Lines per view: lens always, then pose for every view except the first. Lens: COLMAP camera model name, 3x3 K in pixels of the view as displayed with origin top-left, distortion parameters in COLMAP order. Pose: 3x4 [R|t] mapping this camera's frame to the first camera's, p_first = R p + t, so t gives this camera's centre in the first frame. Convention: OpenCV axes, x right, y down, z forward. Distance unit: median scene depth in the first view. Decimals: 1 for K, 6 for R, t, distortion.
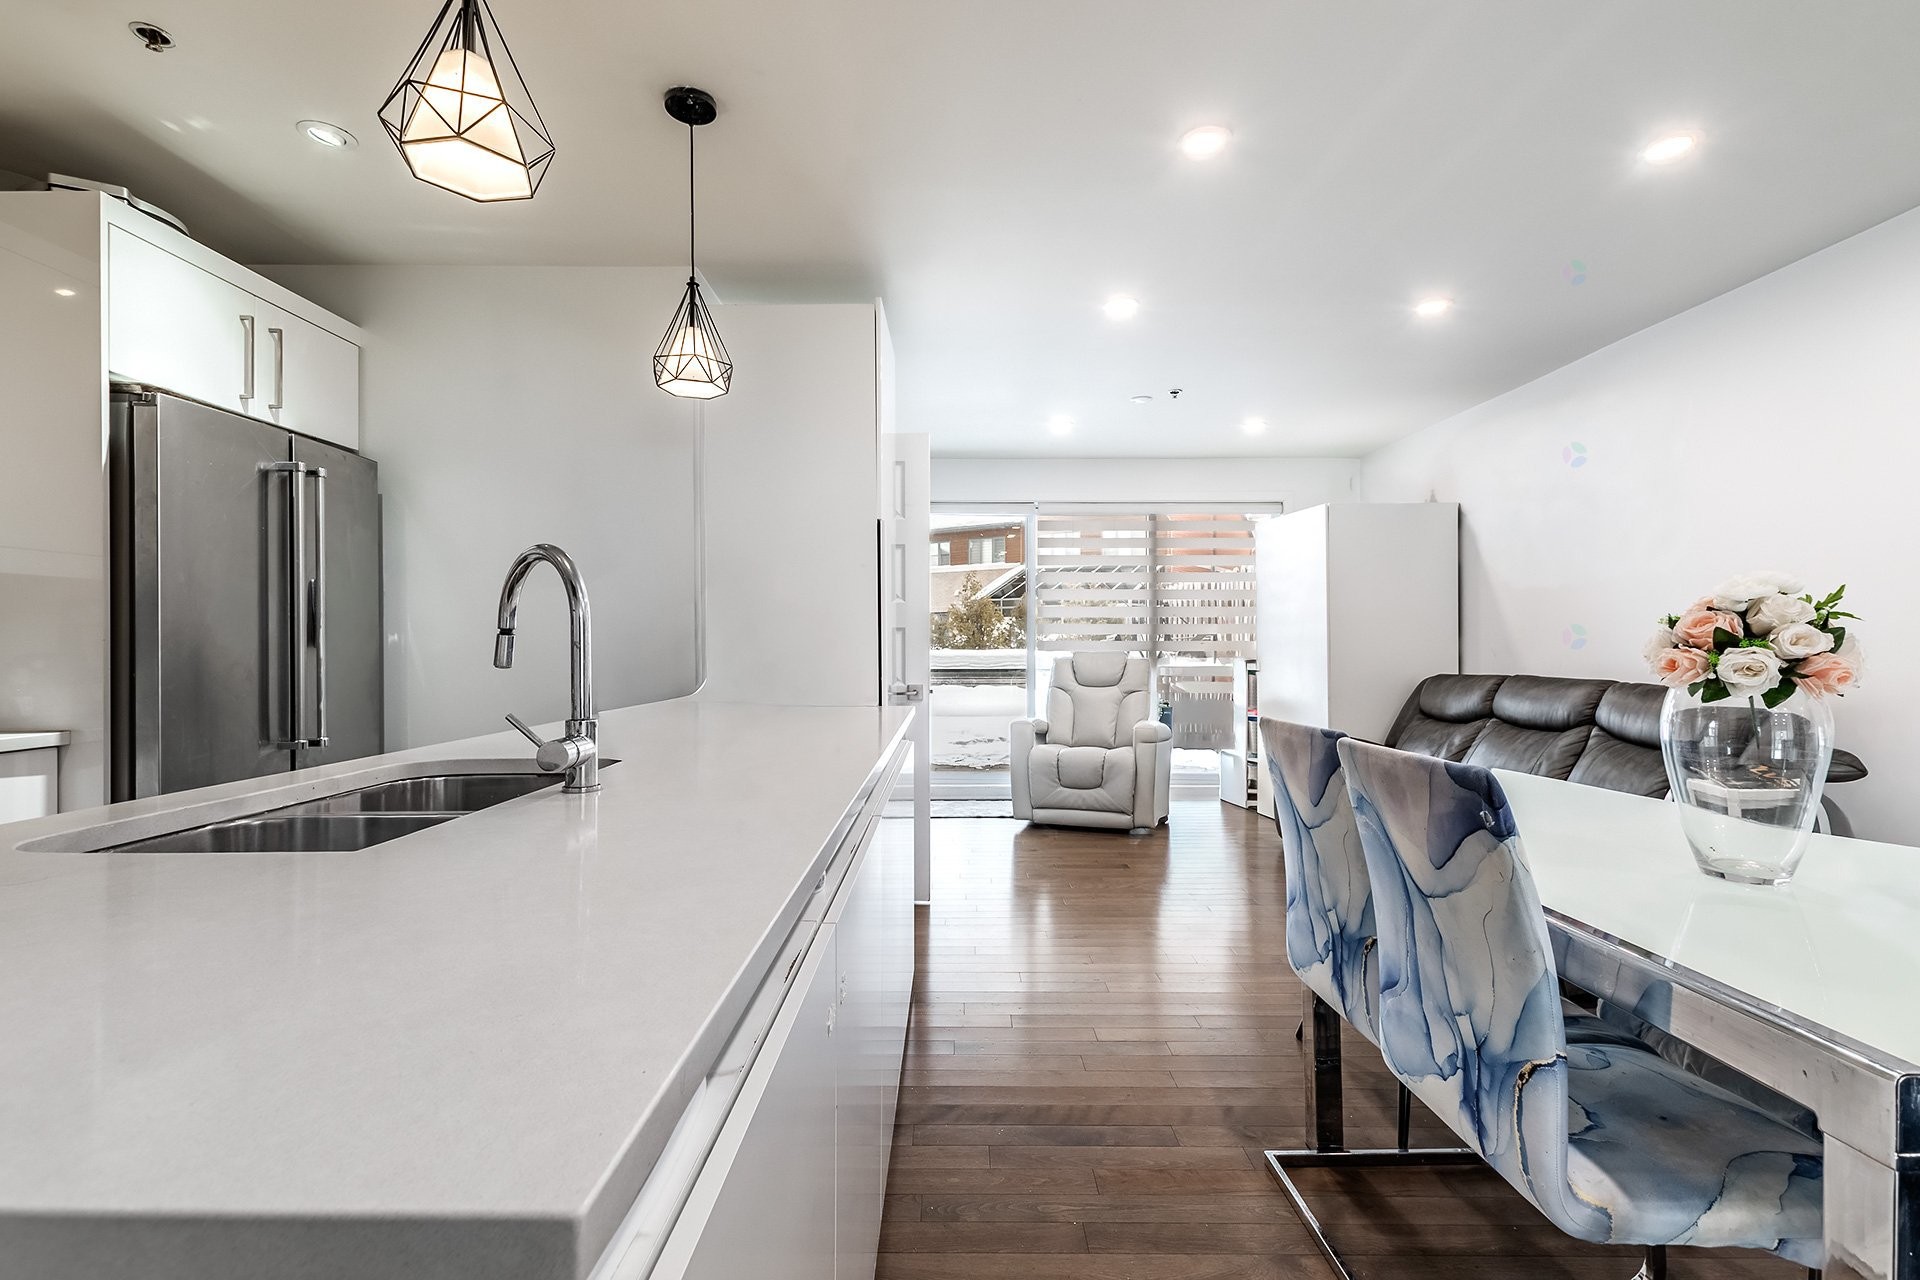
lens RADIAL K [[847.1, 0, 948.3], [0, 847.1, 639.2], [0, 0, 1]] dist [0.015364, -0.003286]
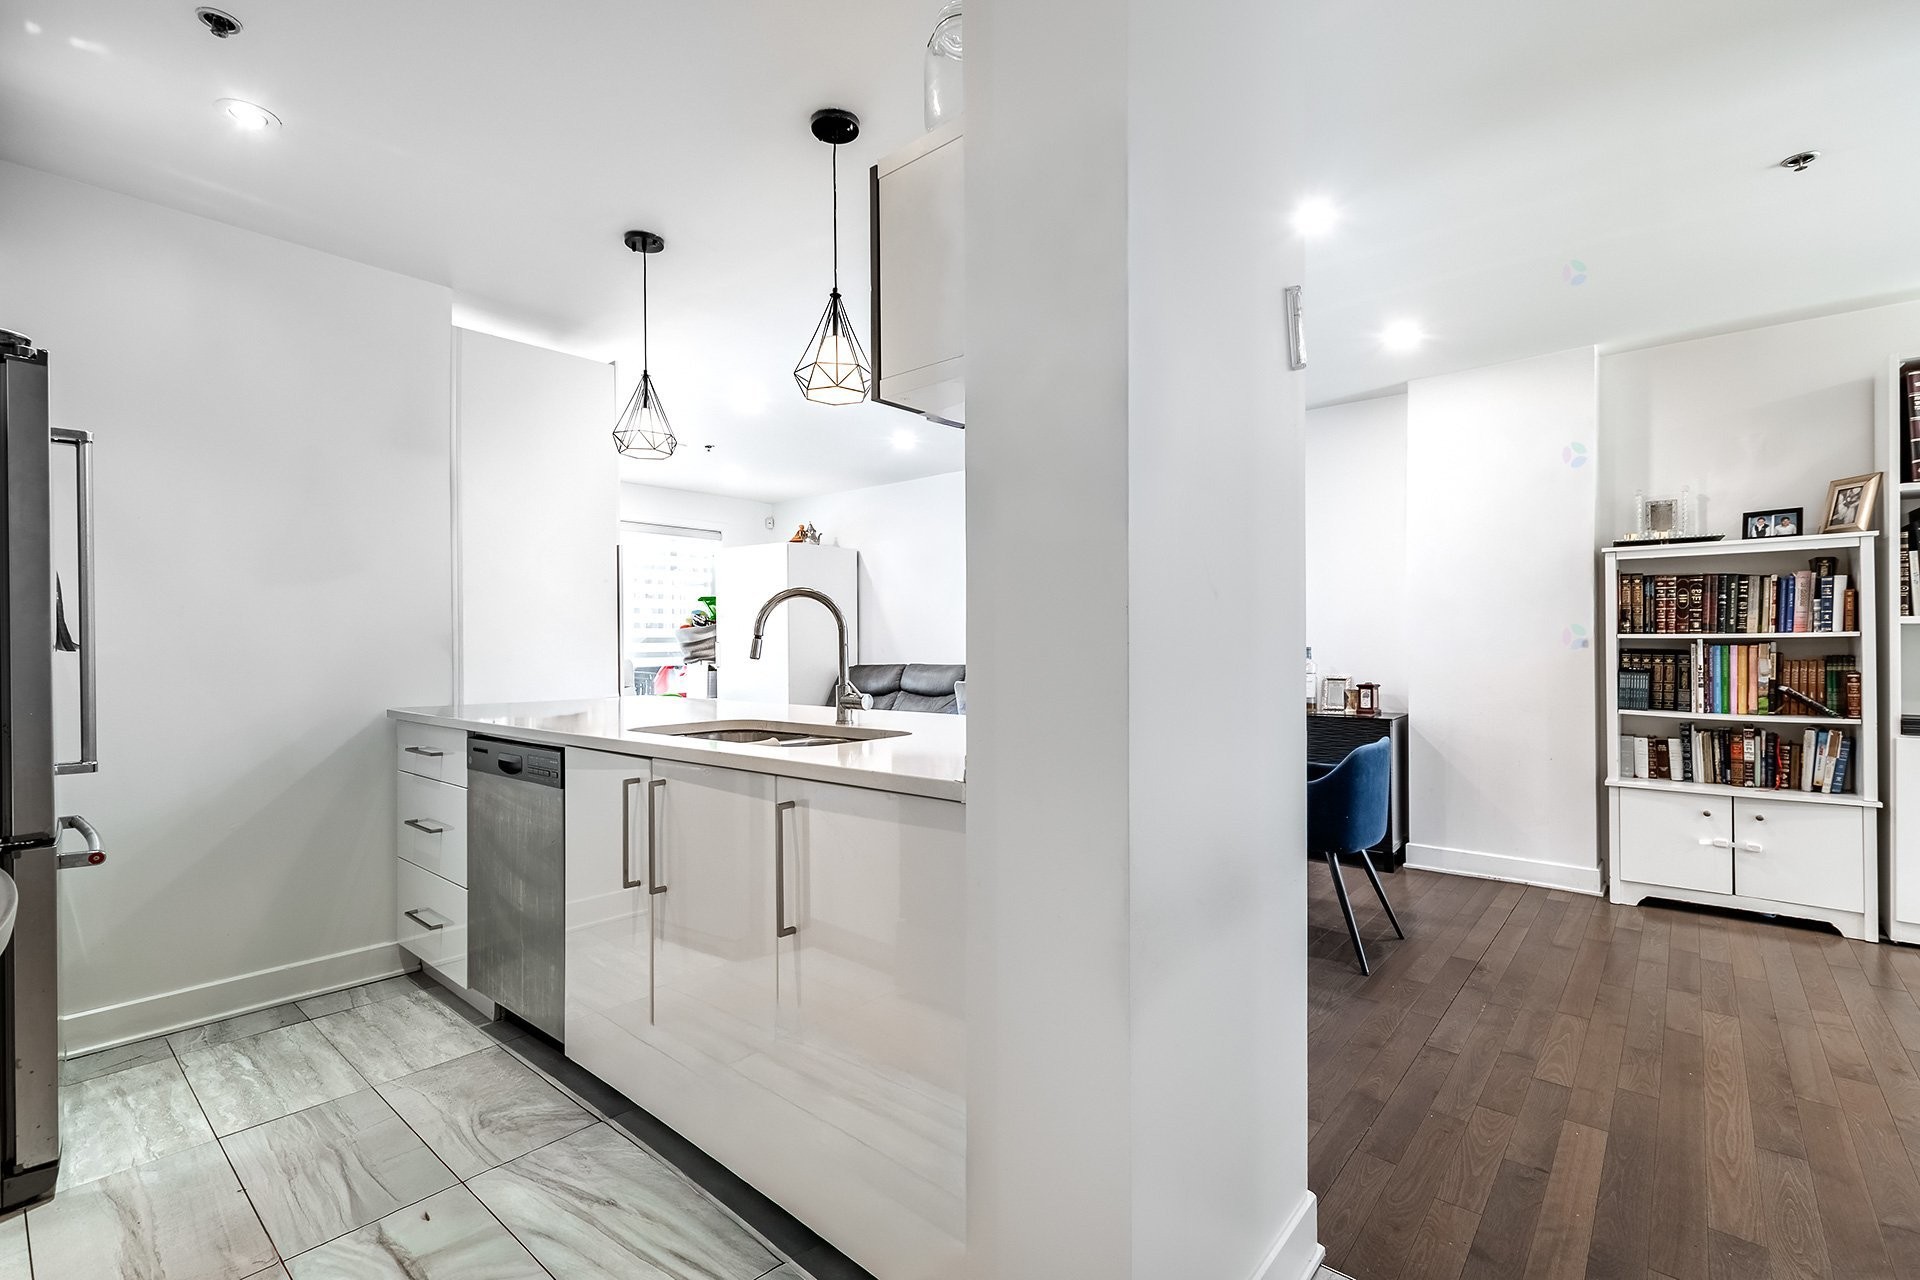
lens RADIAL K [[847.1, 0, 946.5], [0, 847.1, 642.0], [0, 0, 1]] dist [0.015364, -0.003286]
pose [[0.661396, 0.000349, 0.750037, -0.398594], [-0.001774, 0.999998, 0.001099, -0.001462], [-0.750035, -0.002057, 0.661395, -0.093418]]
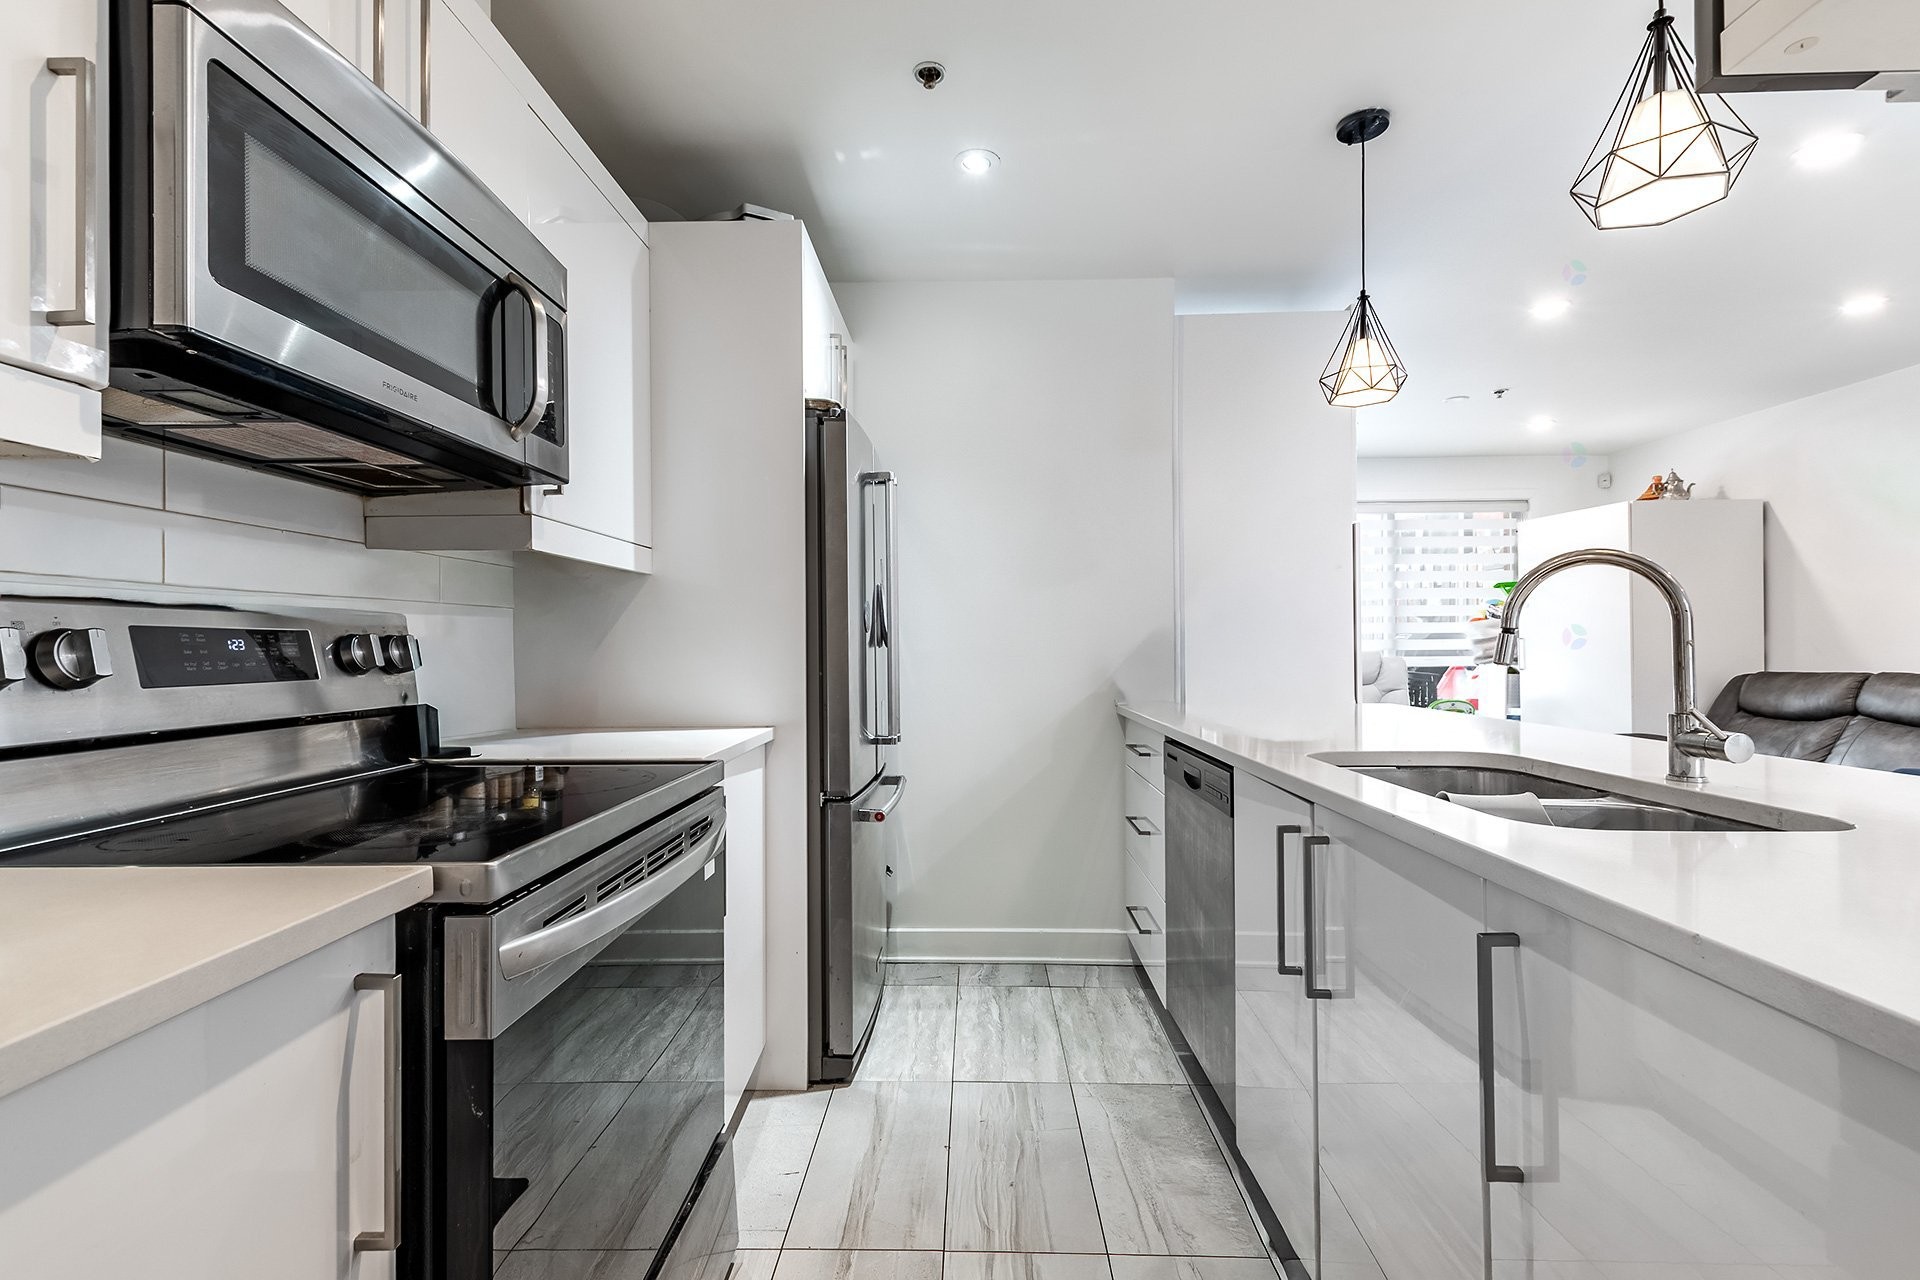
lens RADIAL K [[847.1, 0, 950.2], [0, 847.1, 641.4], [0, 0, 1]] dist [0.015364, -0.003286]
pose [[0.999675, -0.002451, -0.025383, -0.314073], [0.002571, 0.999986, 0.004701, -0.001725], [0.025371, -0.004765, 0.999667, -0.020555]]
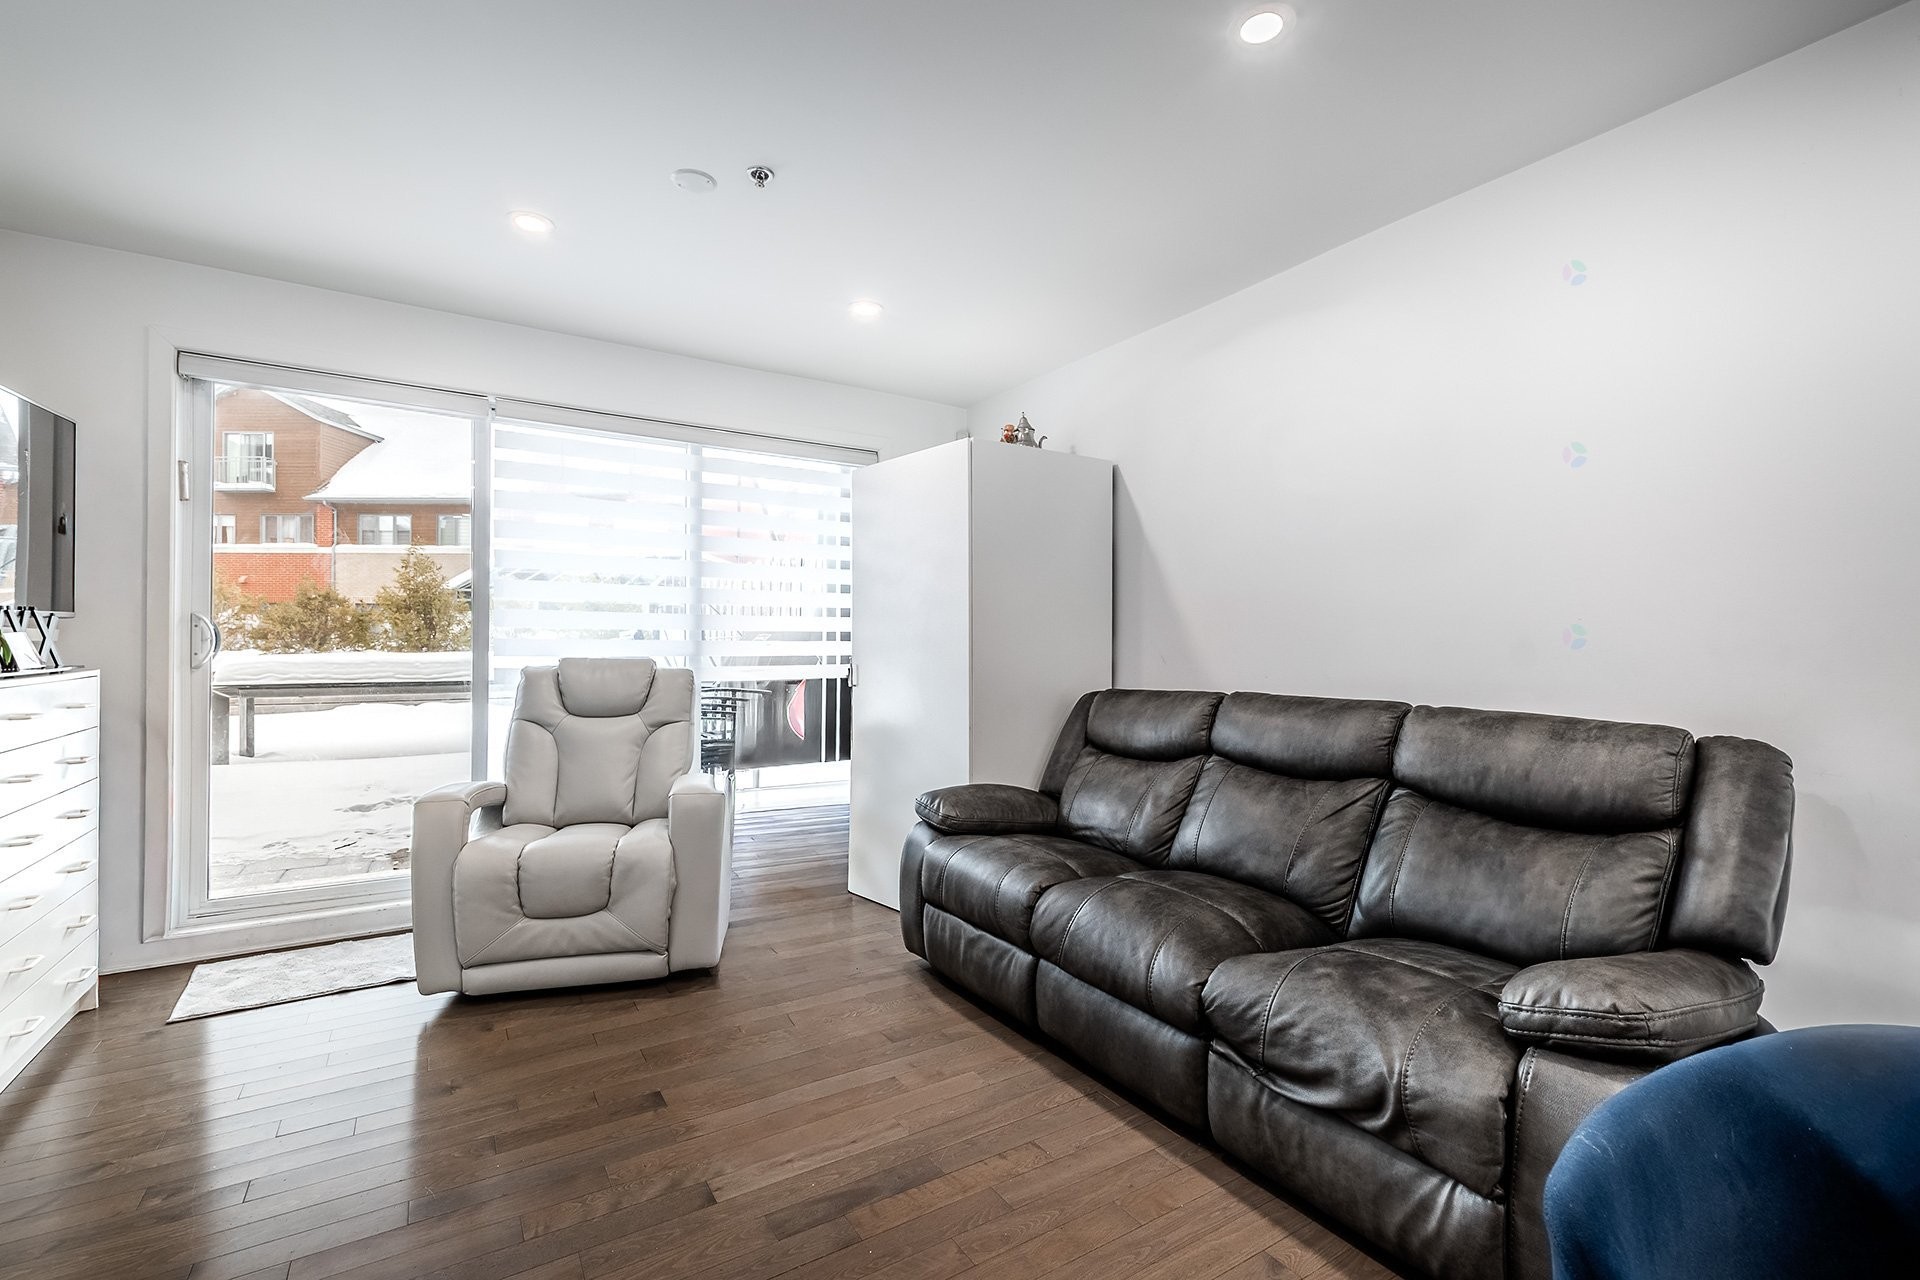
lens RADIAL K [[847.1, 0, 951.7], [0, 847.1, 643.5], [0, 0, 1]] dist [0.015364, -0.003286]
pose [[0.848022, 0.009498, 0.529876, 0.077870], [-0.010571, 0.999944, -0.001006, 0.003694], [-0.529856, -0.004748, 0.848074, 0.425724]]
